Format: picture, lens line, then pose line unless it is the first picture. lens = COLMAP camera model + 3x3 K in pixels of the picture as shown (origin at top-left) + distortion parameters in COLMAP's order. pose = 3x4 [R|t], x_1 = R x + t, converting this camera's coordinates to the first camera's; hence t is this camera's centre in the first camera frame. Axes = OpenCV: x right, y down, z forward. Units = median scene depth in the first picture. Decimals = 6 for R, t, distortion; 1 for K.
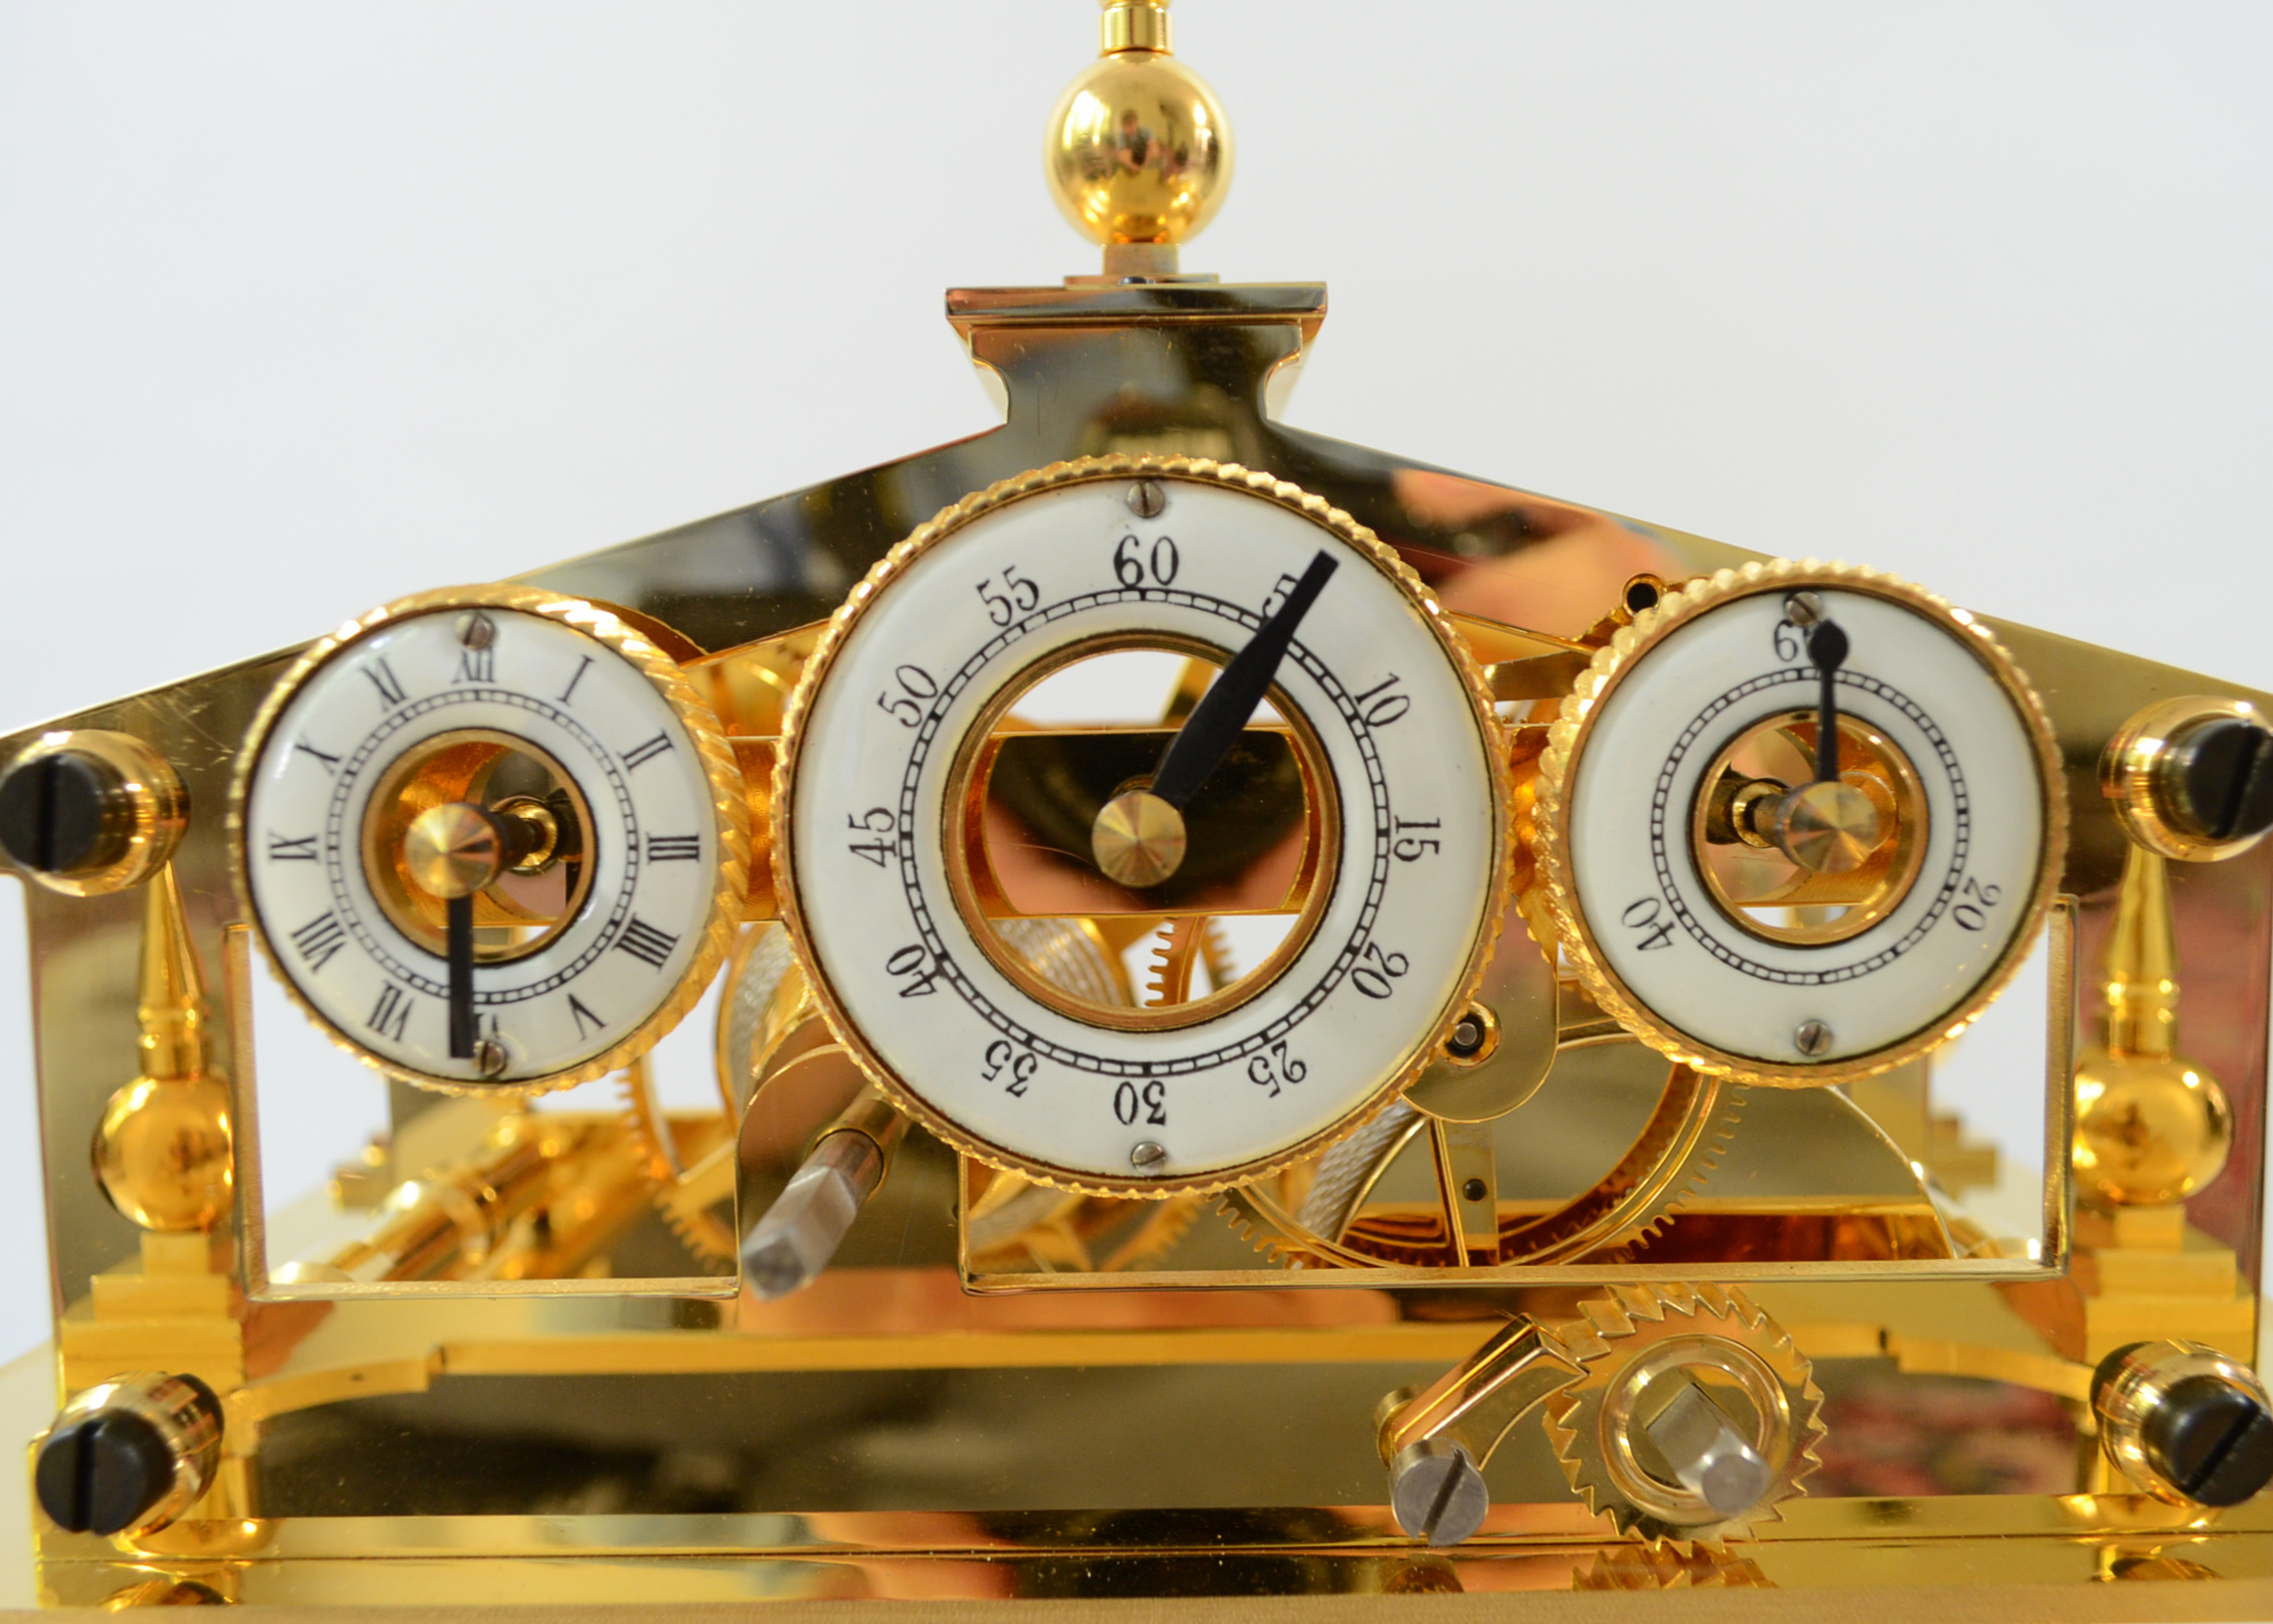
lens RADIAL K [[1827.1, 0, 1153.8], [0, 1827.1, 821.8], [0, 0, 1]] dist [-0.016276, 0.002962]
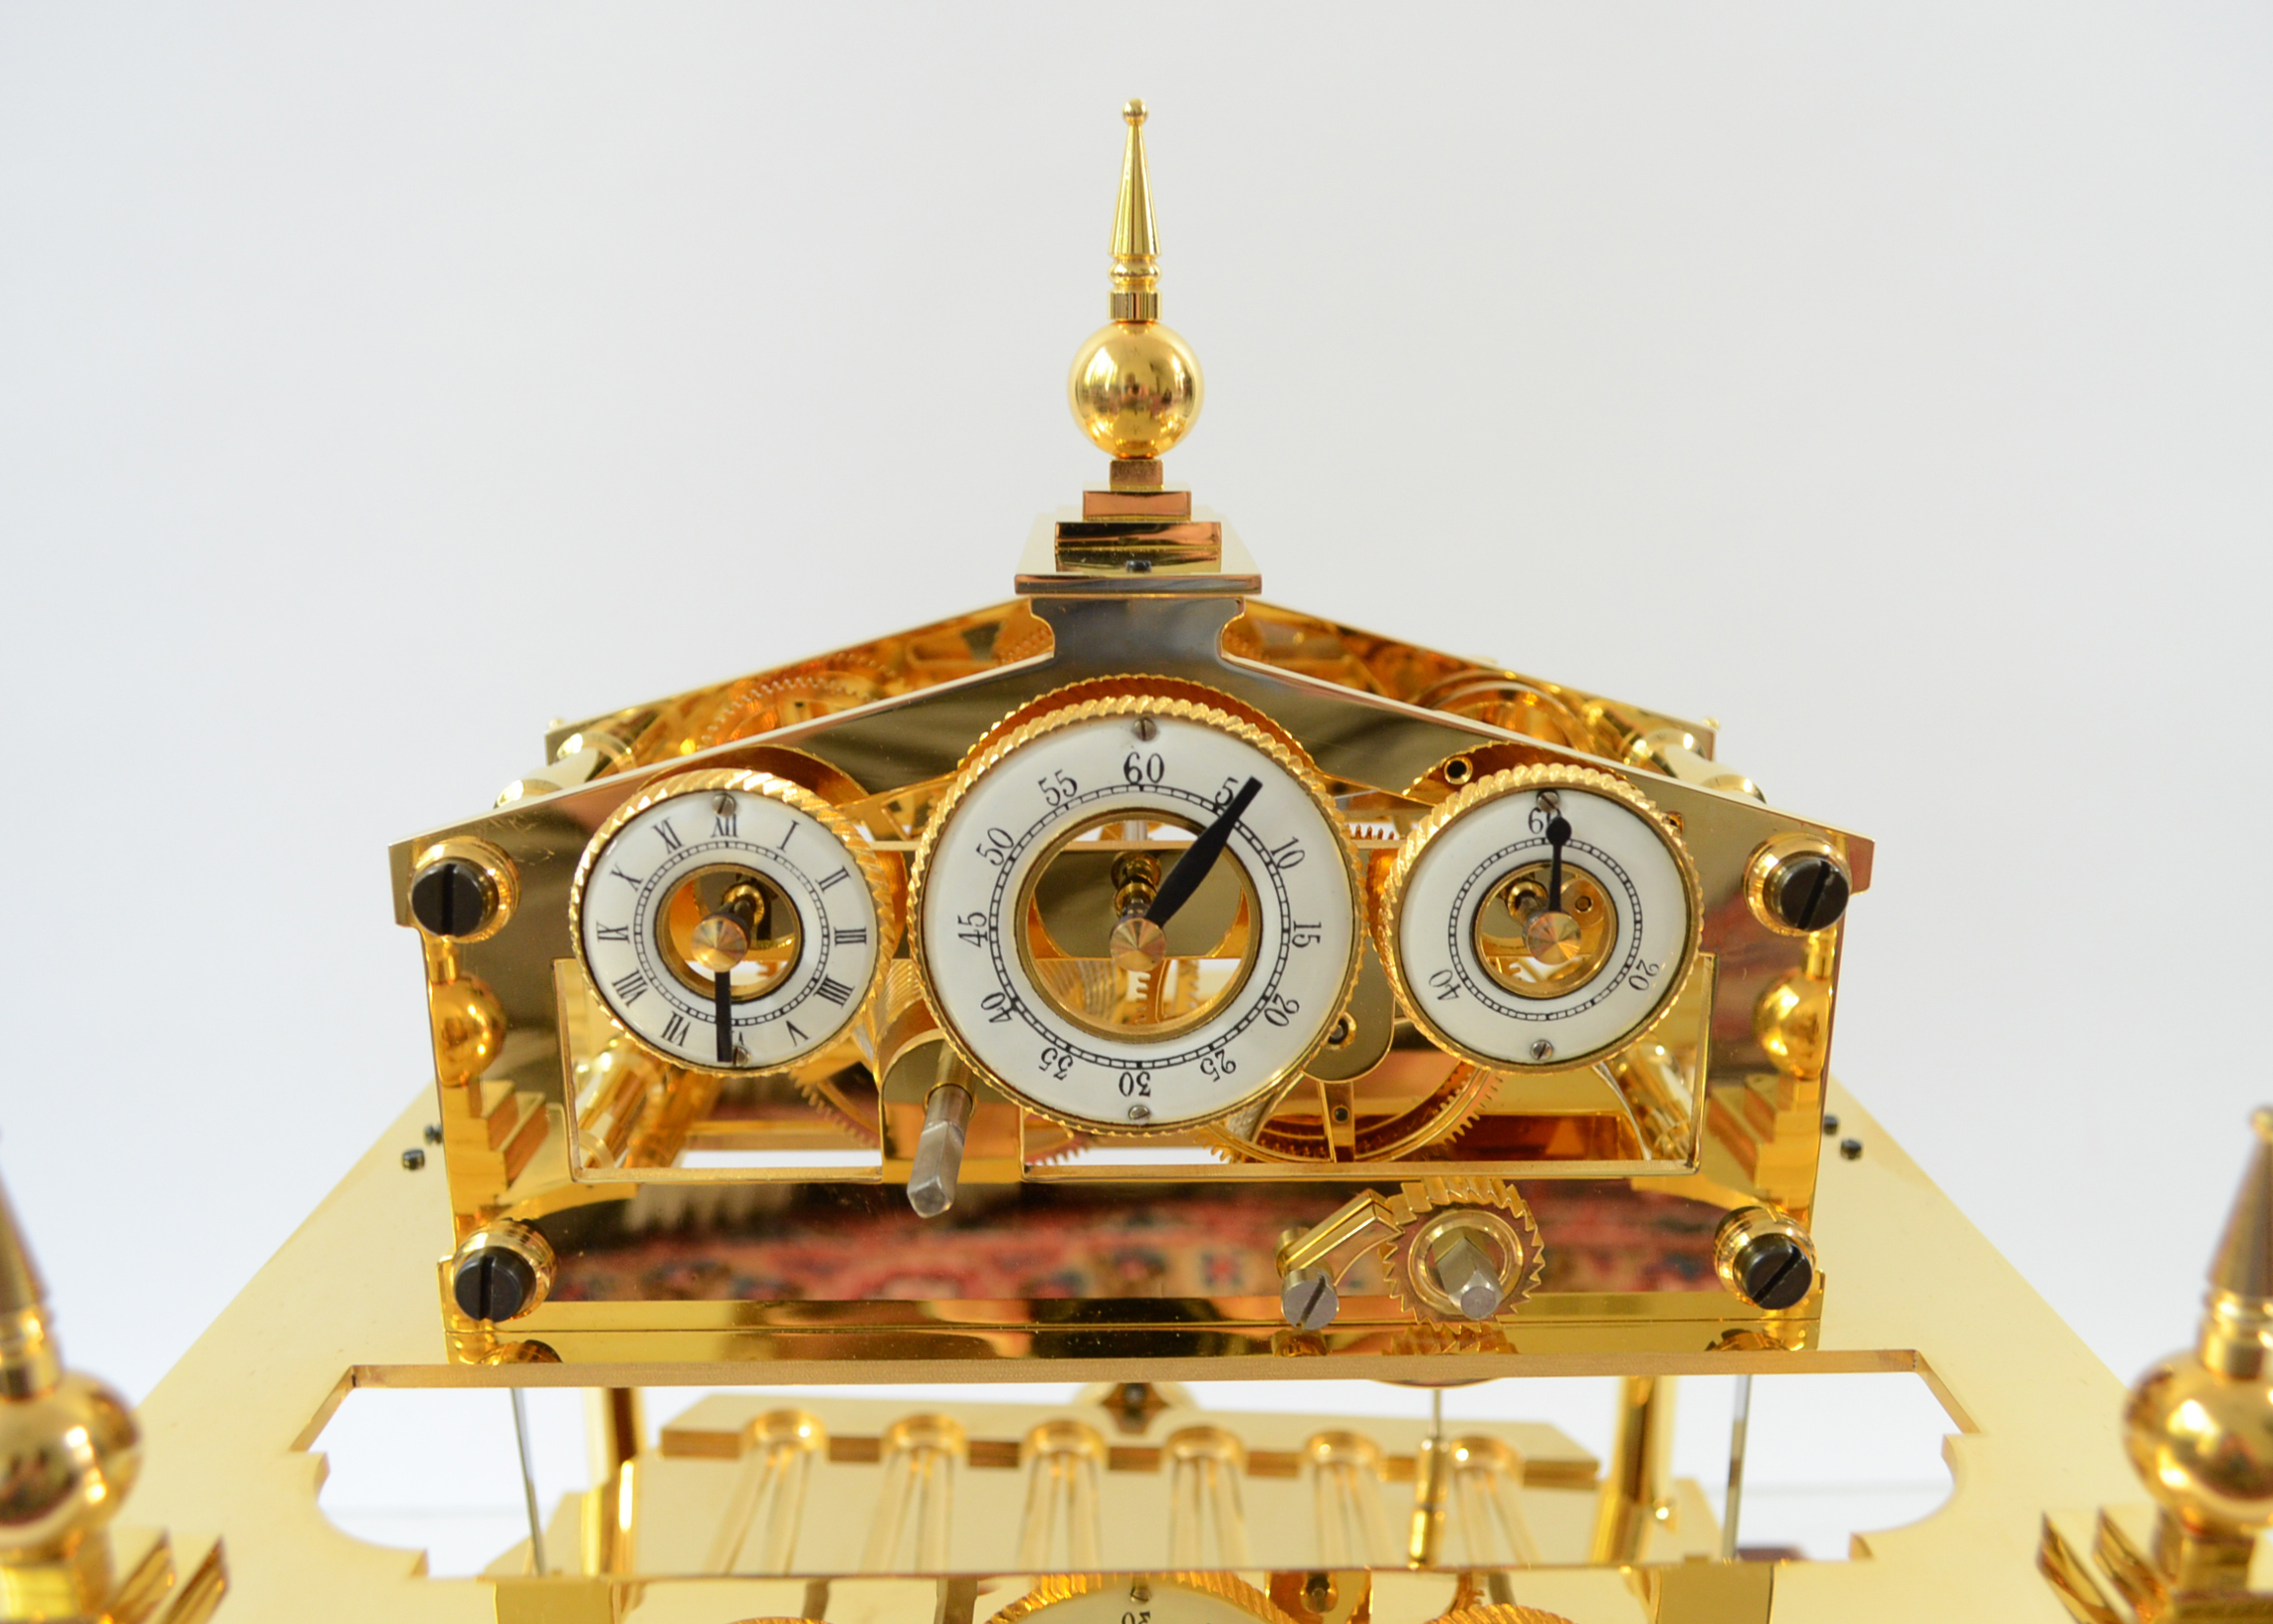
lens RADIAL K [[1827.1, 0, 1155.1], [0, 1827.1, 826.9], [0, 0, 1]] dist [-0.016276, 0.002962]
pose [[0.999445, 0.010056, 0.031769, -0.044163], [-0.015993, 0.981156, 0.192552, -0.393801], [-0.029234, -0.192954, 0.980772, -0.577157]]
